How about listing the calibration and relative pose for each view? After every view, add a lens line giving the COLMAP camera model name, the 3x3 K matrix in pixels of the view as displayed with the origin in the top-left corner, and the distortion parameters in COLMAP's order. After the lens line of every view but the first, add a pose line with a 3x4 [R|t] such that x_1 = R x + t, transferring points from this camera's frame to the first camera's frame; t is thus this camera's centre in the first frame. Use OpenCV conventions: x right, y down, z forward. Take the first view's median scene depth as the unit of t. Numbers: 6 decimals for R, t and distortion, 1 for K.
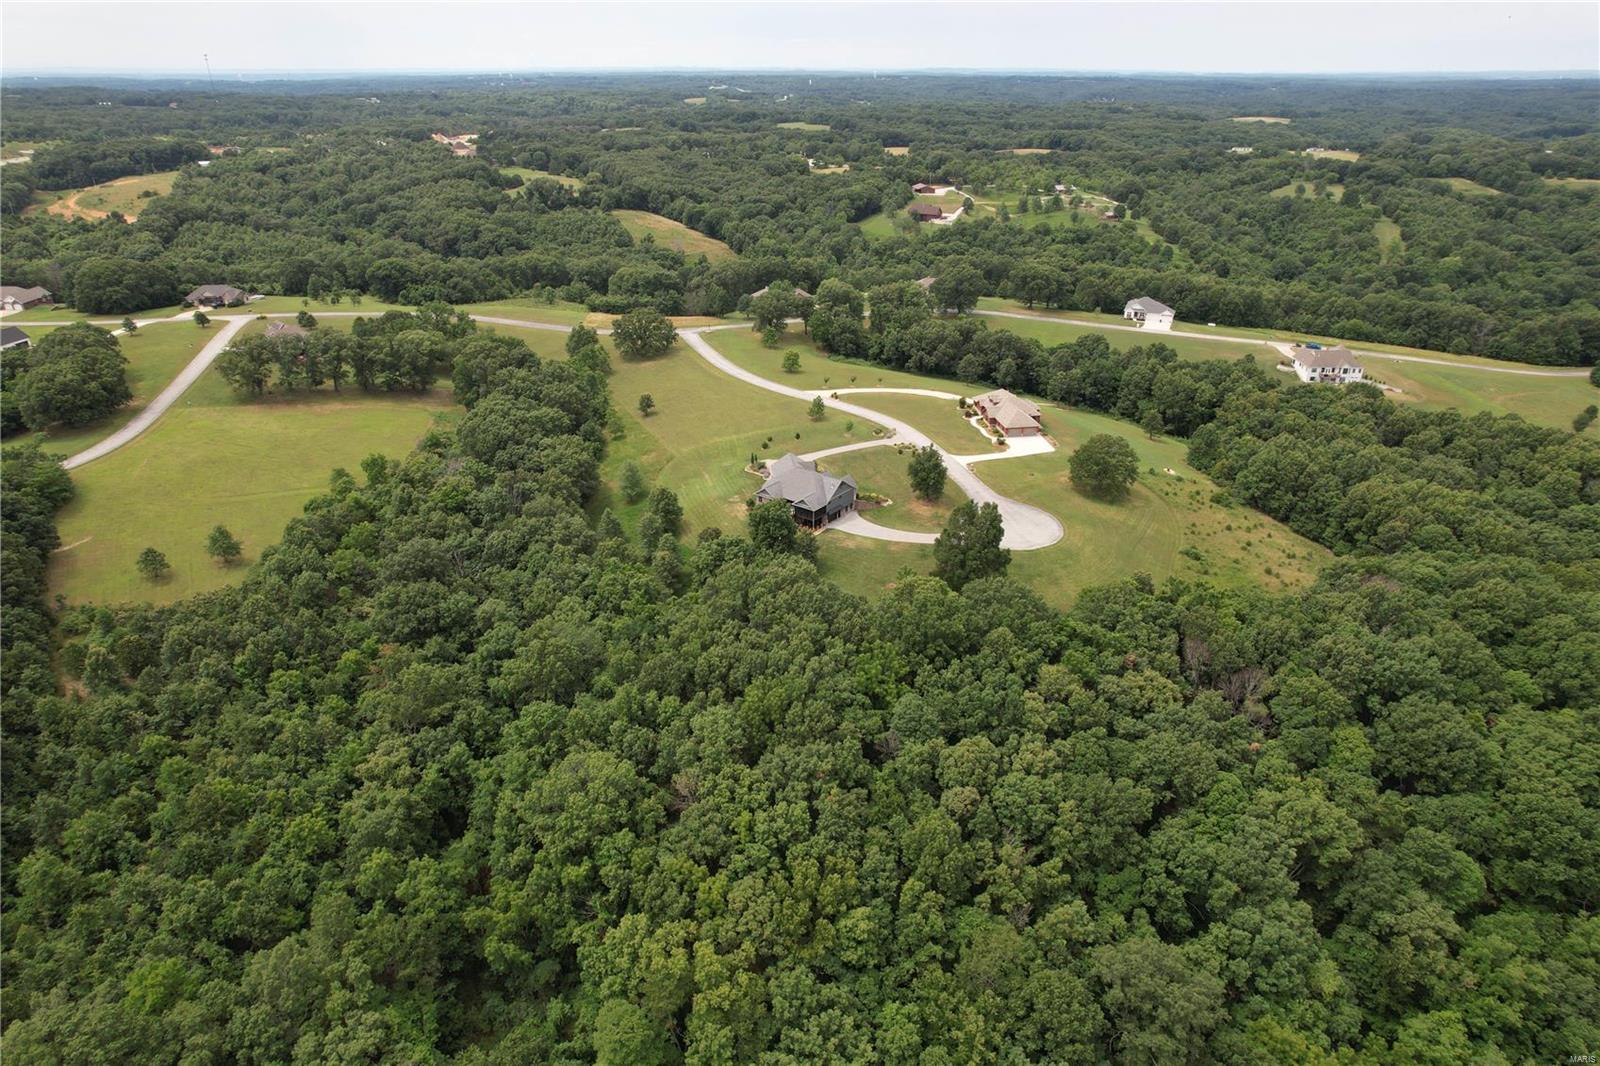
lens RADIAL K [[1019.1, 0, 808.4], [0, 1019.1, 536.7], [0, 0, 1]] dist [-0.082546, 0.073737]
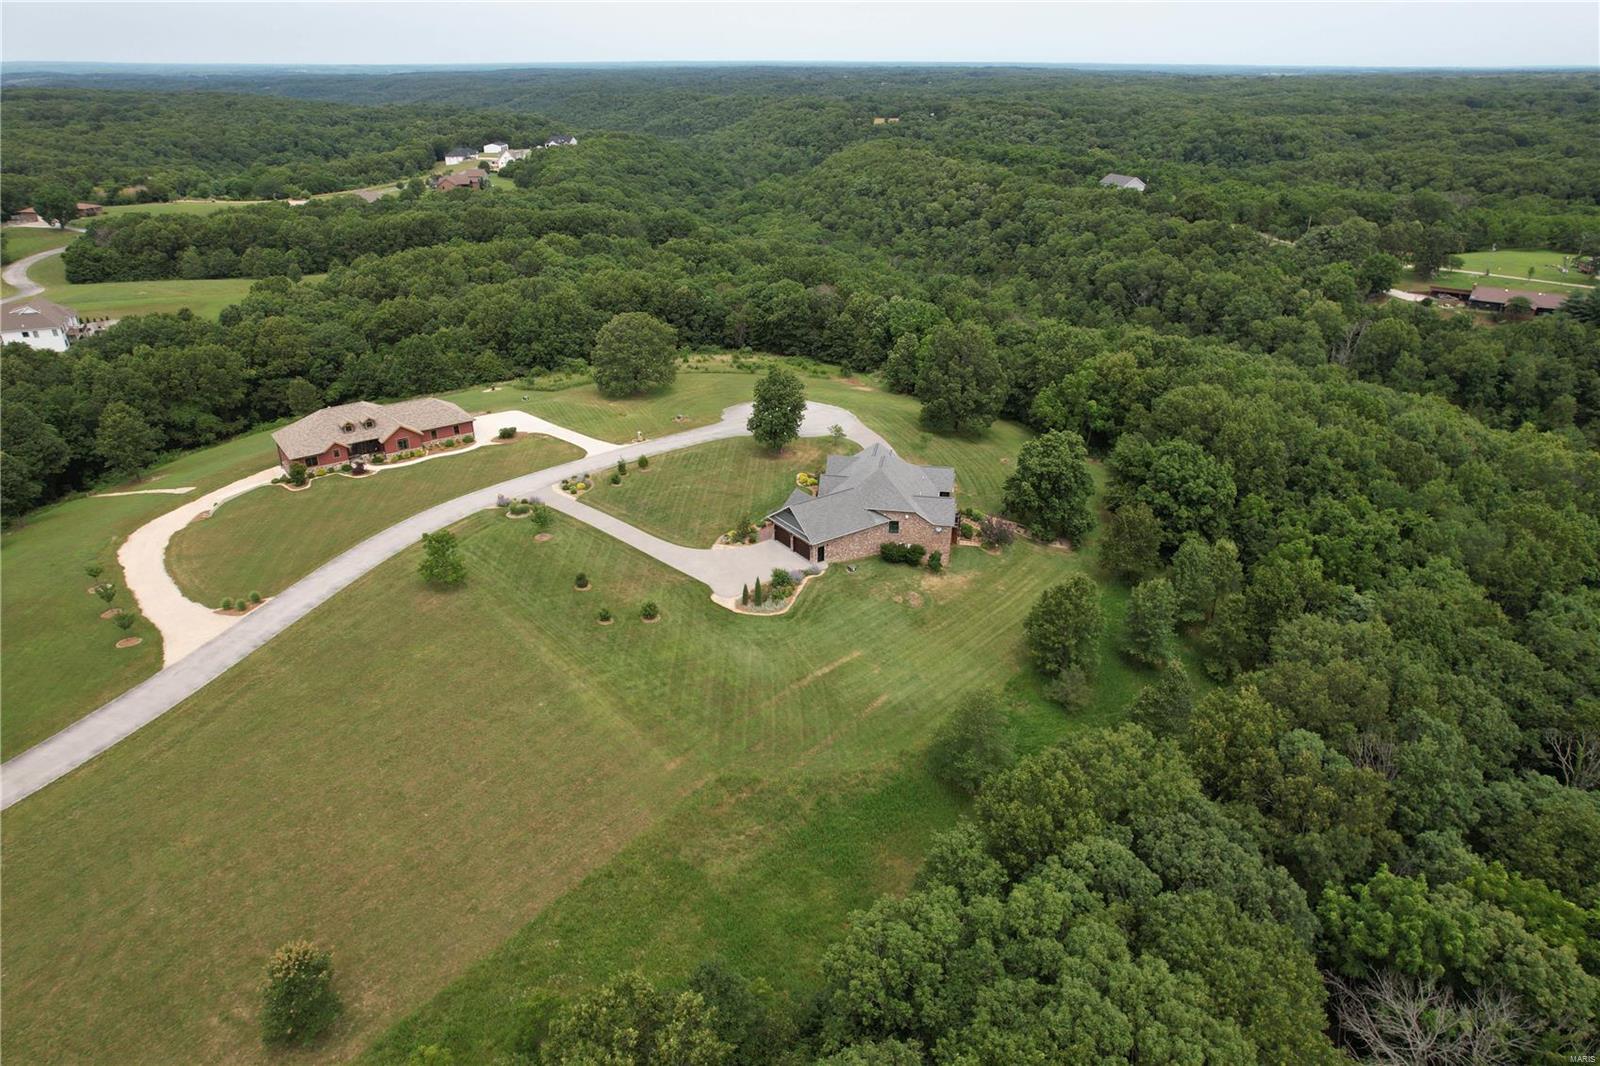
lens RADIAL K [[1019.1, 0, 808.4], [0, 1019.1, 536.7], [0, 0, 1]] dist [-0.082546, 0.073737]
pose [[-0.462396, -0.380624, 0.800822, -0.346415], [0.376744, 0.733253, 0.566042, -0.284806], [-0.802654, 0.563440, -0.195656, 0.906451]]
